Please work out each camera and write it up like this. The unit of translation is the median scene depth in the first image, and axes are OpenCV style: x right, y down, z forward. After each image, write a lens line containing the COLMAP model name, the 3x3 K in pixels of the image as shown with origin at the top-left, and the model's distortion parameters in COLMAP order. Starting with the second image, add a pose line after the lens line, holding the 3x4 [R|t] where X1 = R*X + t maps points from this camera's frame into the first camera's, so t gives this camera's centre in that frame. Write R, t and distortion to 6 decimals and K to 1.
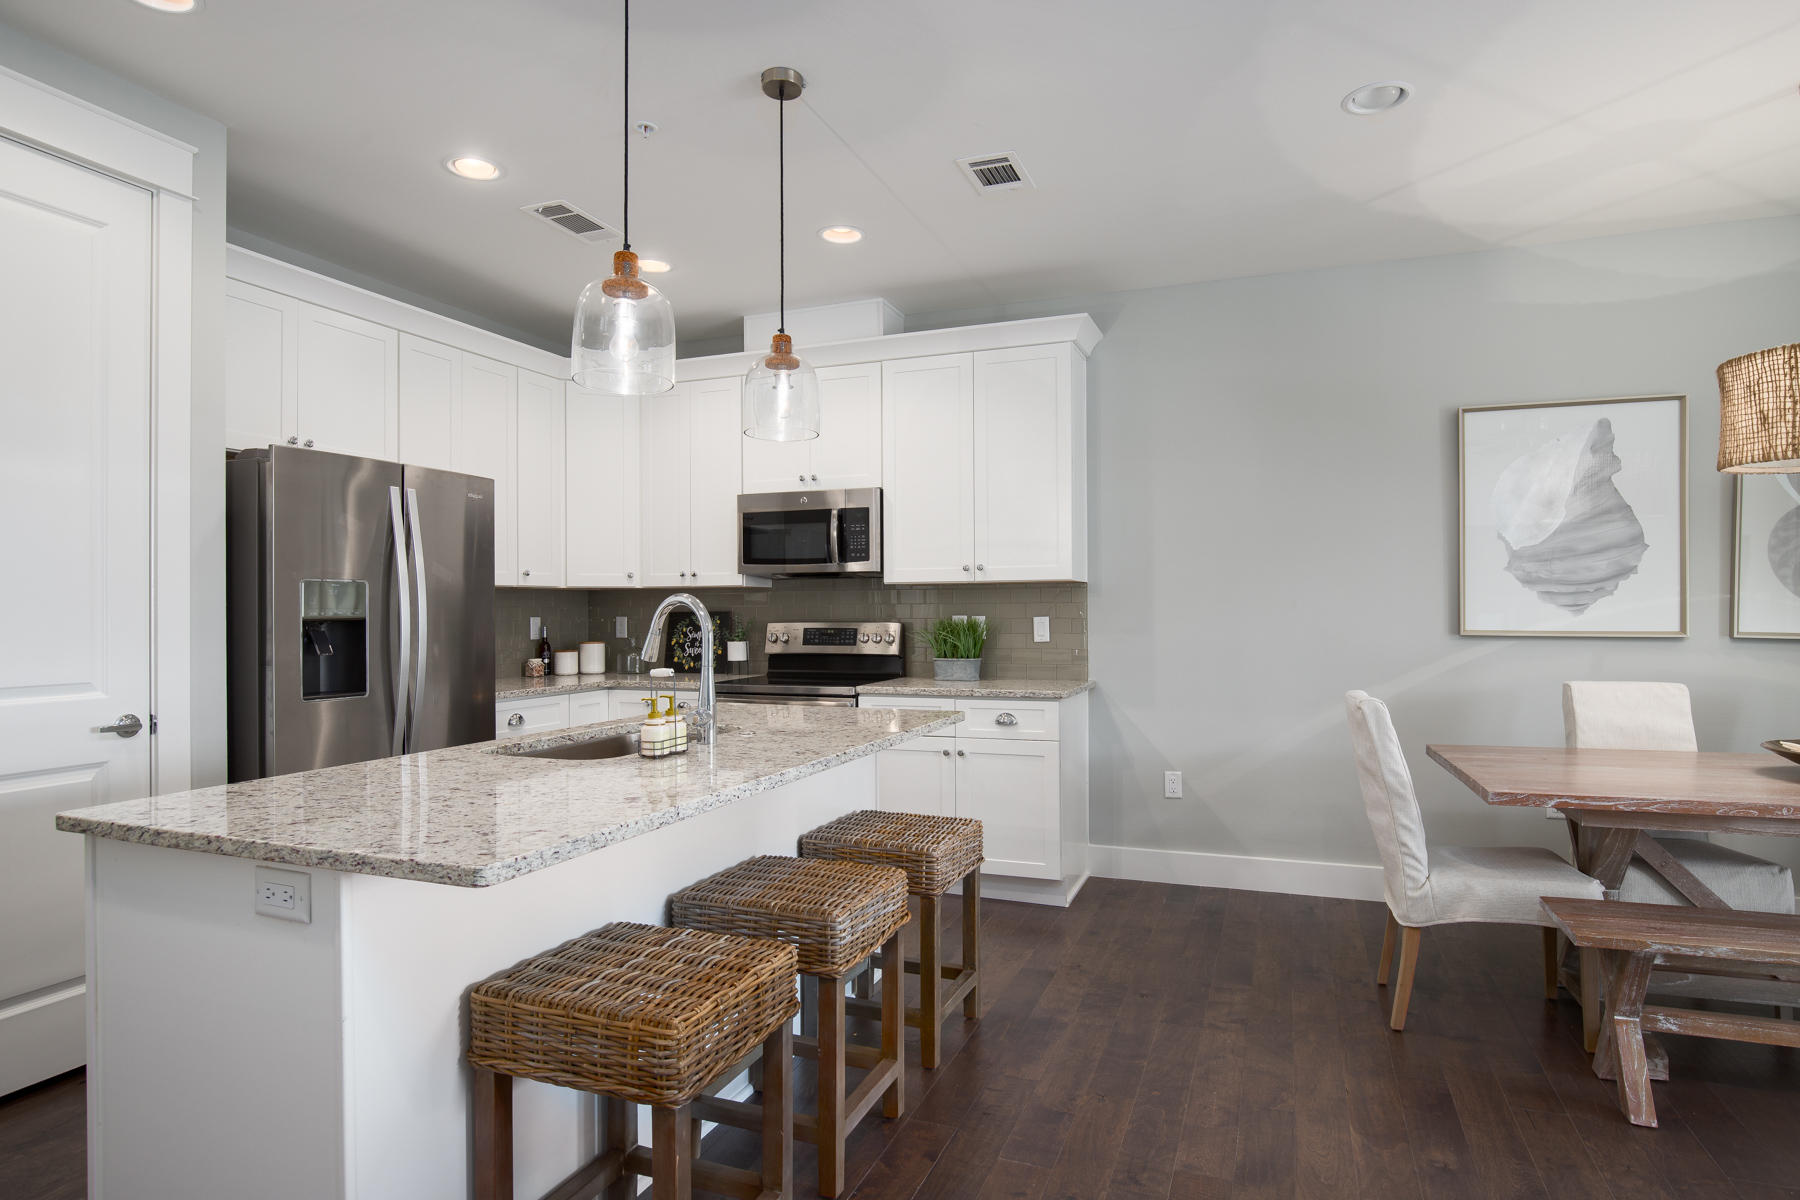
lens RADIAL K [[977.5, 0, 900.0], [0, 977.5, 600.0], [0, 0, 1]] dist [-0.015322, 0.000436]
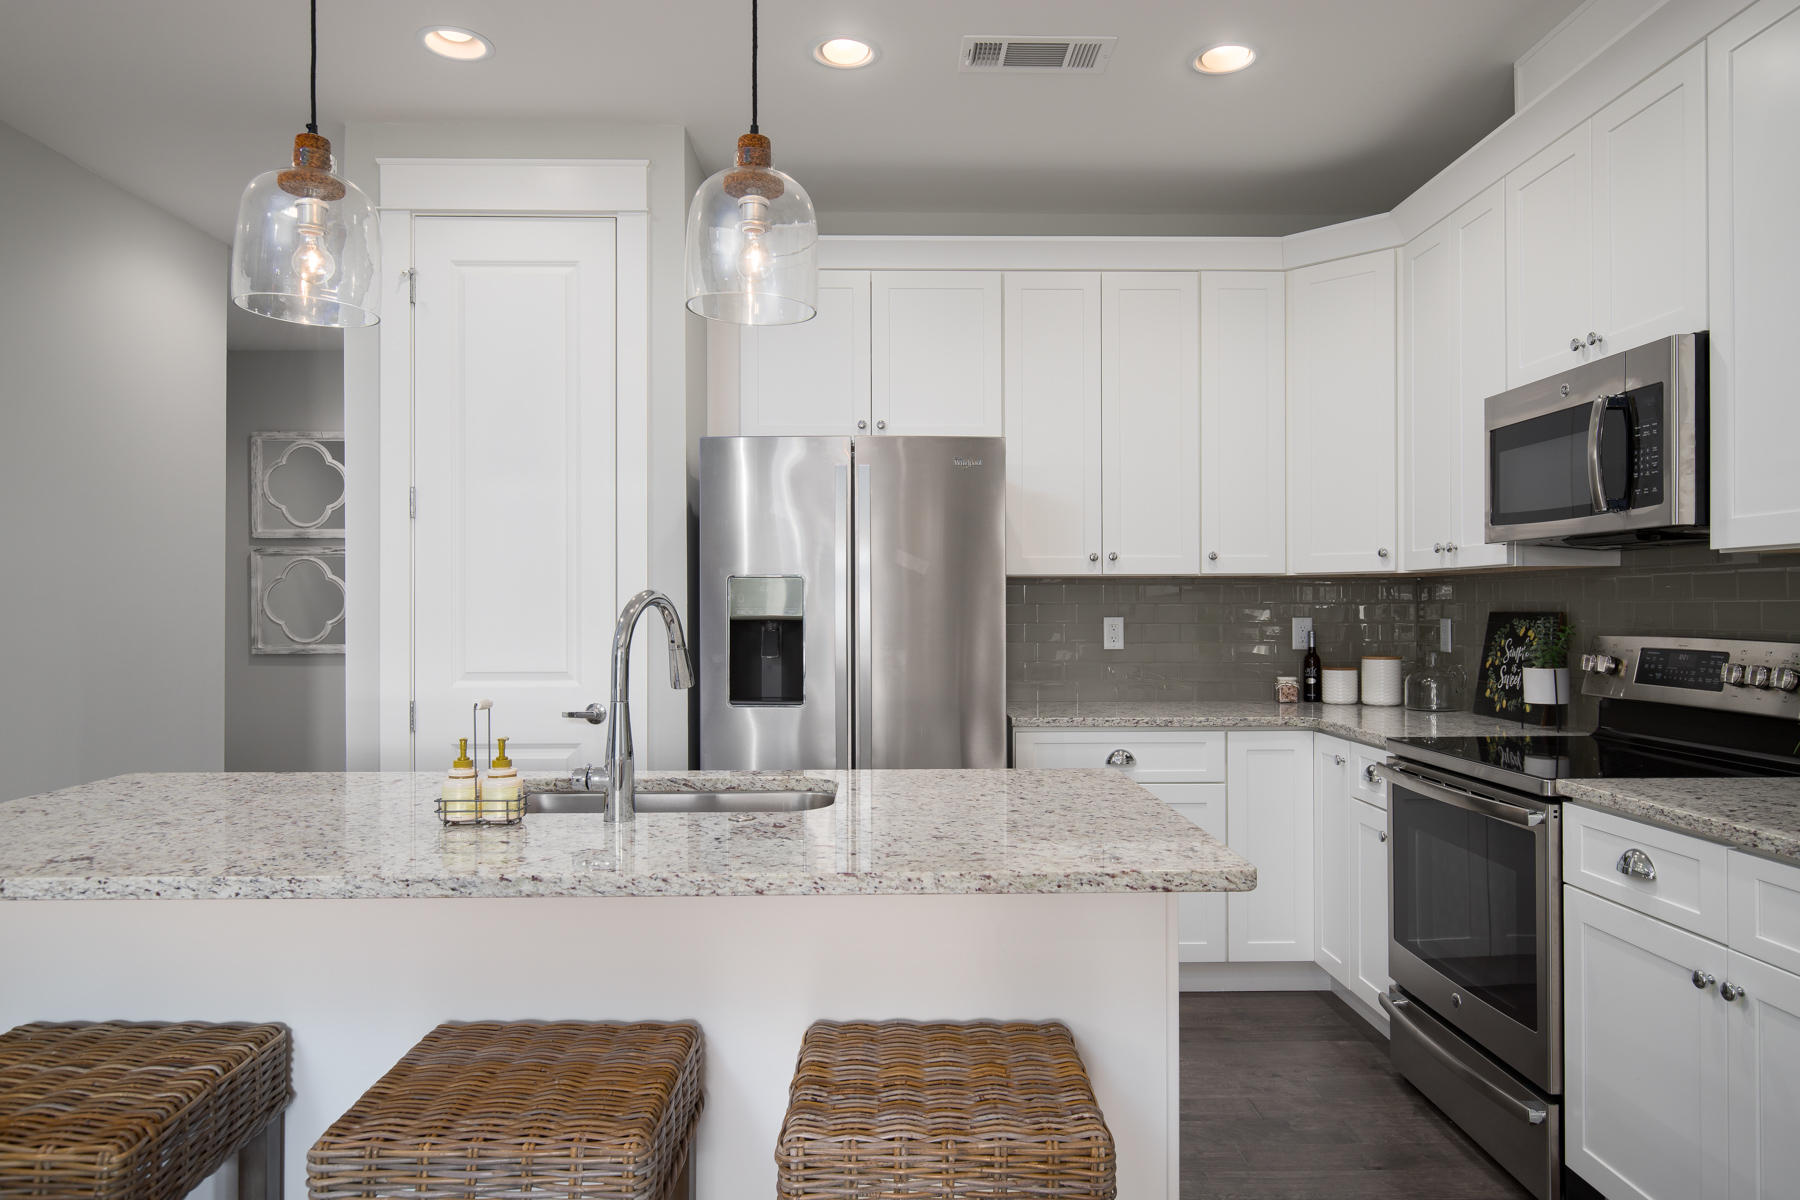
lens RADIAL K [[1153.9, 0, 900.0], [0, 1153.9, 600.0], [0, 0, 1]] dist [-0.018702, -0.000918]
pose [[0.383821, 0.000142, -0.923408, 0.315020], [0.008203, 0.999960, 0.003563, -0.000233], [0.923371, -0.008942, 0.383804, 0.479475]]
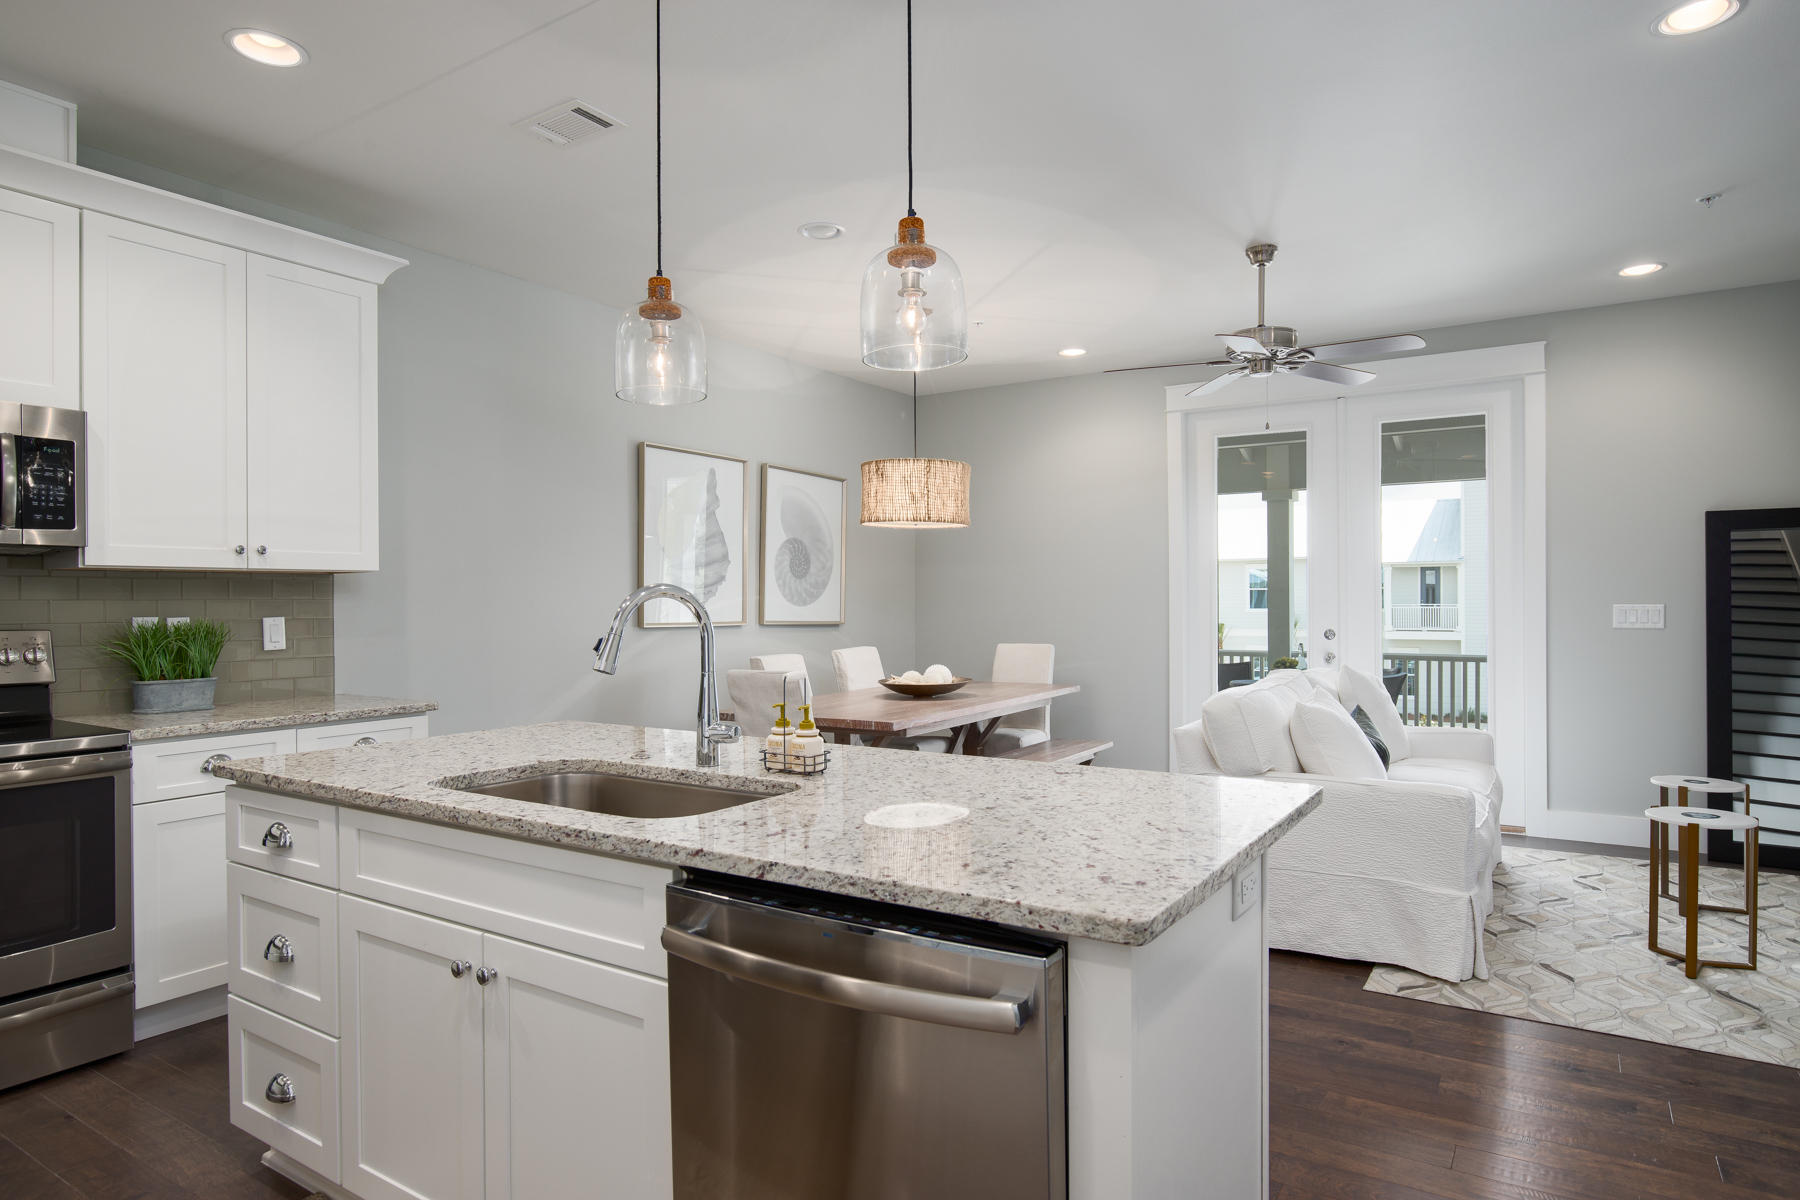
lens RADIAL K [[1045.4, 0, 900.0], [0, 1045.4, 600.0], [0, 0, 1]] dist [-0.031899, 0.024788]
pose [[0.206798, 0.005414, 0.978369, -0.559490], [-0.004530, 0.999979, -0.004576, 0.005278], [-0.978373, -0.003486, 0.206818, 0.358698]]
